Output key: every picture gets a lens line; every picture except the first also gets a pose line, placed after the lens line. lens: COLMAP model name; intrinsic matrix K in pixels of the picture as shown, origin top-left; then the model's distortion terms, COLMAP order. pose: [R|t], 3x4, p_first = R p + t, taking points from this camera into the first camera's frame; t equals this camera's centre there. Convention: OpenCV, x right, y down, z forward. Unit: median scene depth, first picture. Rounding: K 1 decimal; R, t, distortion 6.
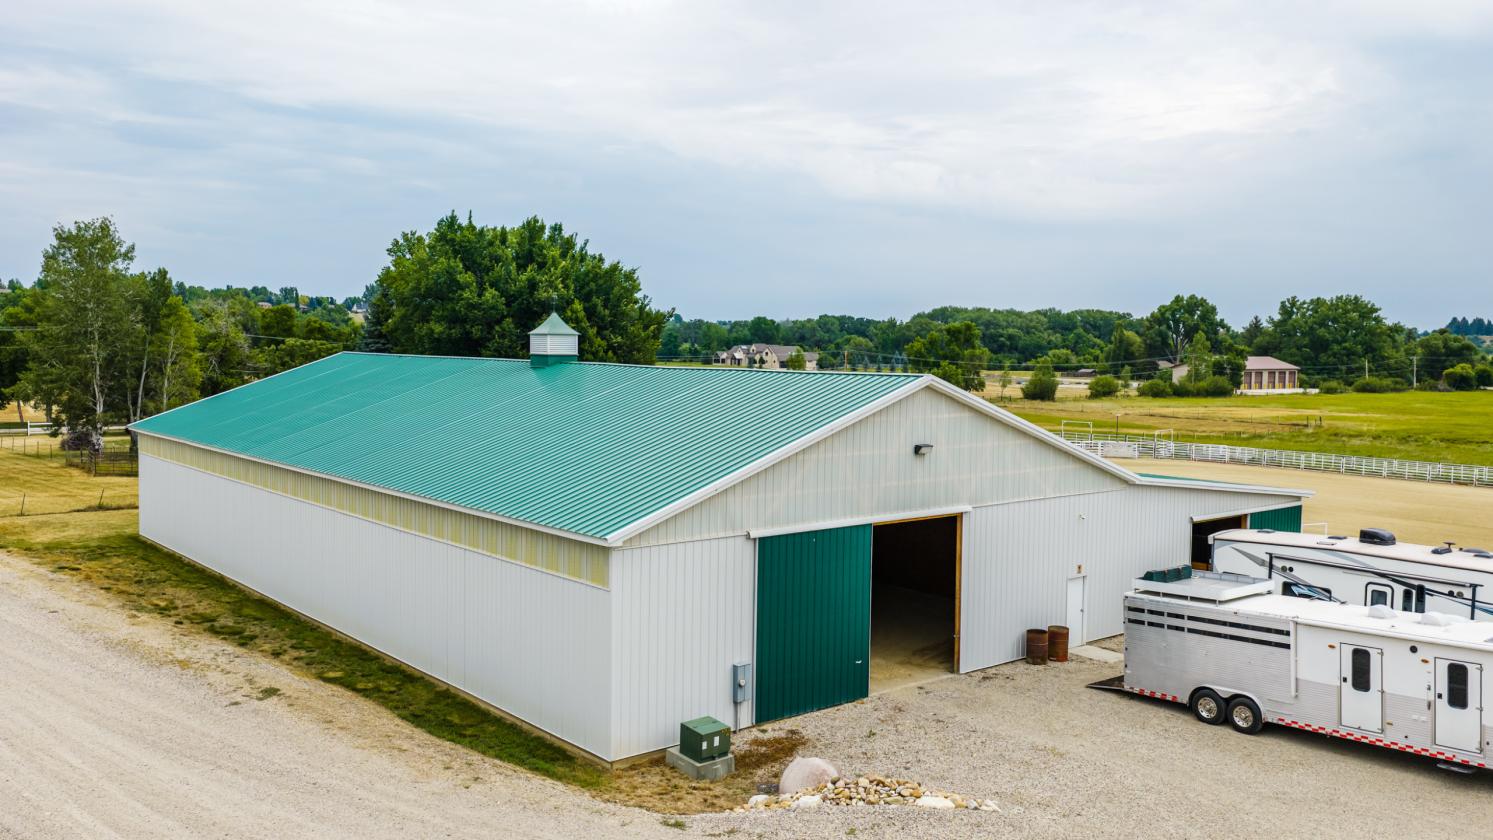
lens RADIAL K [[1227.4, 0, 746.5], [0, 1227.4, 420.0], [0, 0, 1]] dist [0.031843, -0.062898]
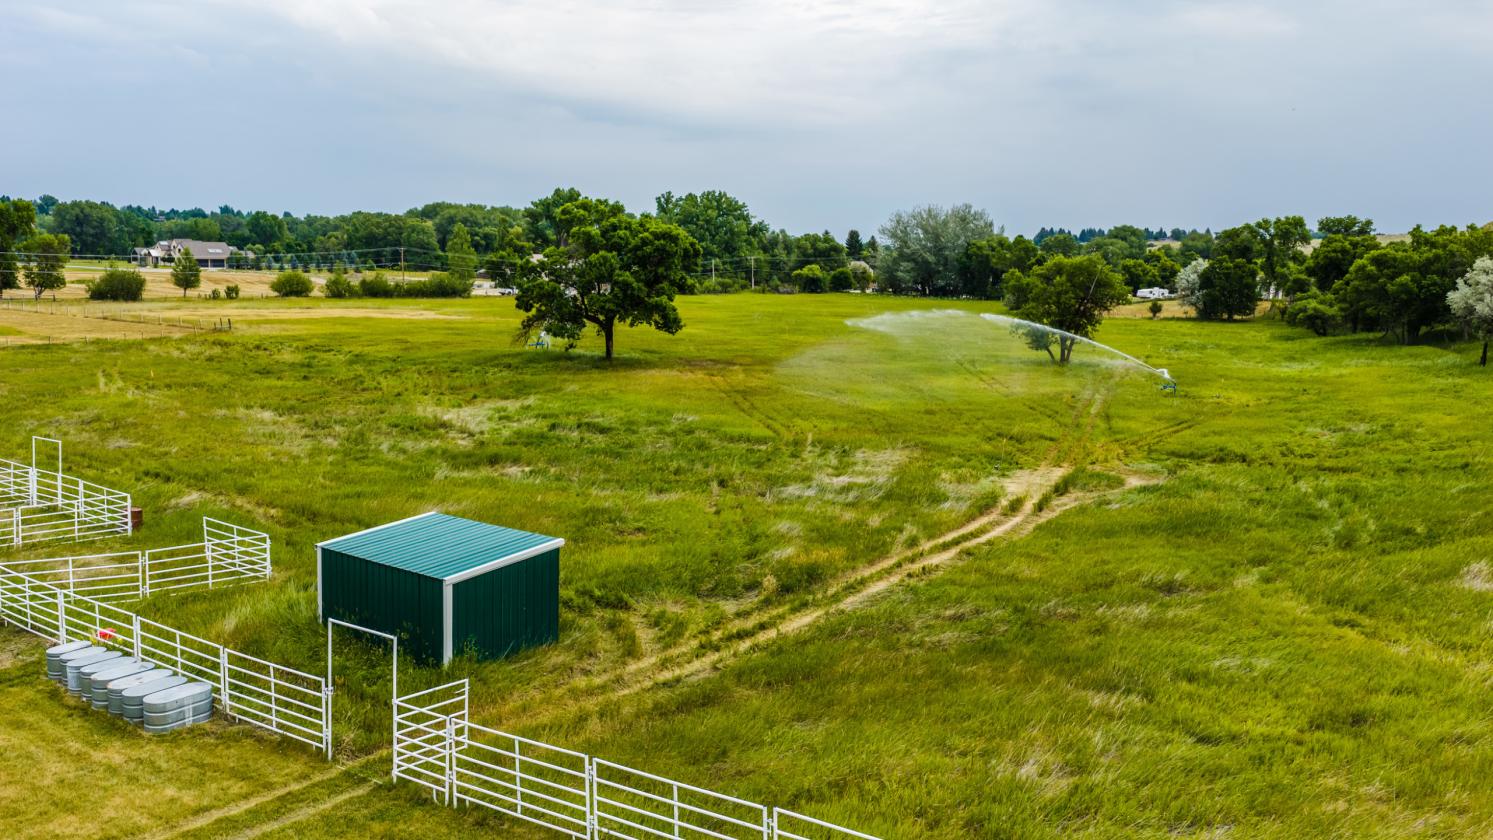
lens RADIAL K [[1227.4, 0, 746.5], [0, 1227.4, 420.0], [0, 0, 1]] dist [0.031843, -0.062898]
pose [[0.969340, -0.023238, 0.244620, 0.269317], [0.004640, 0.997072, 0.076331, 0.001328], [-0.245678, -0.072856, 0.966610, 0.072701]]
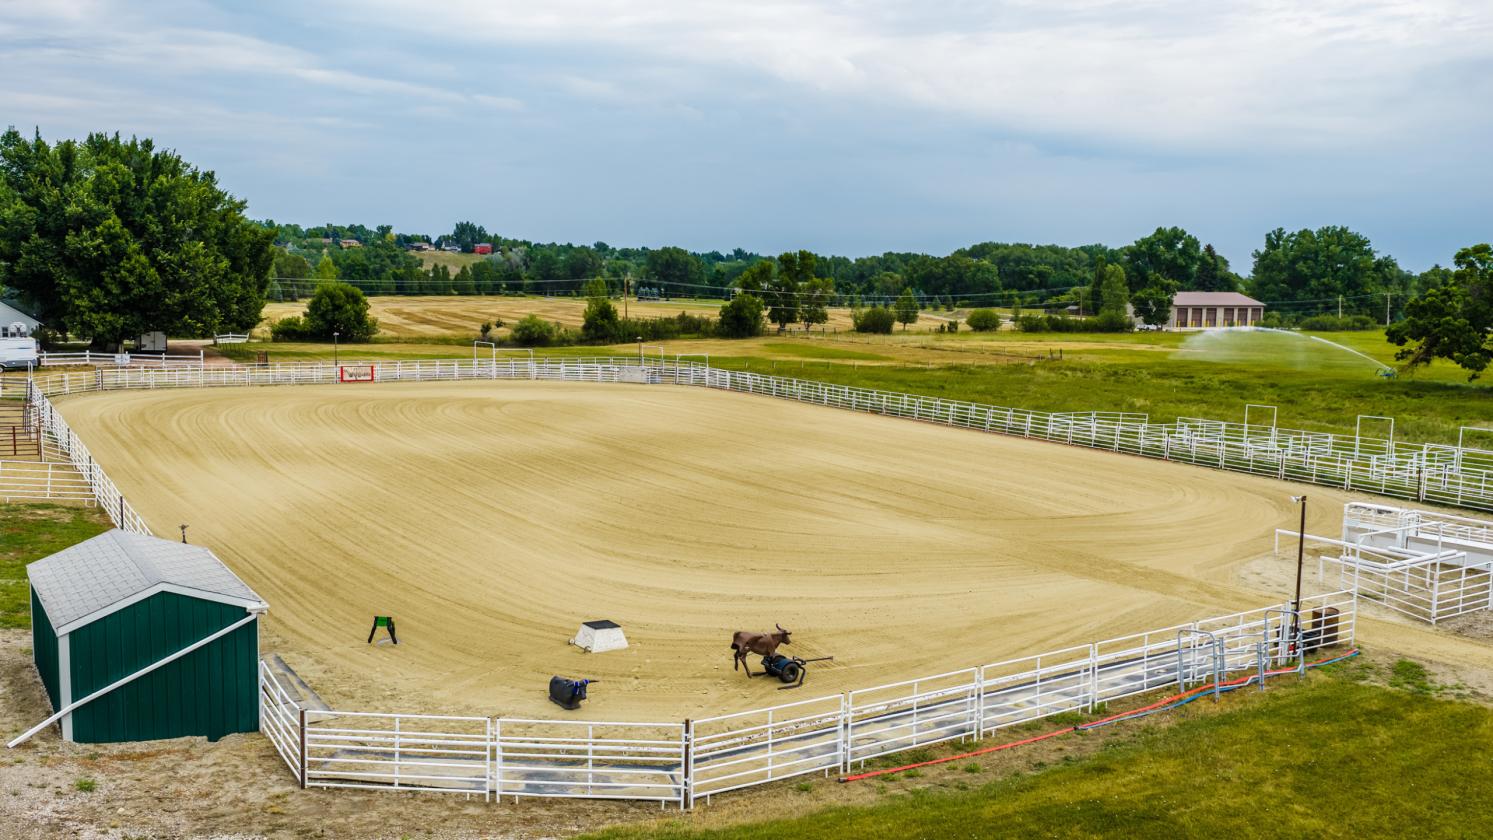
lens RADIAL K [[1227.4, 0, 746.5], [0, 1227.4, 420.0], [0, 0, 1]] dist [0.031843, -0.062898]
pose [[0.993090, 0.016975, -0.116122, 0.154636], [-0.011388, 0.998753, 0.048610, 0.003633], [0.116803, -0.046952, 0.992045, 0.024287]]
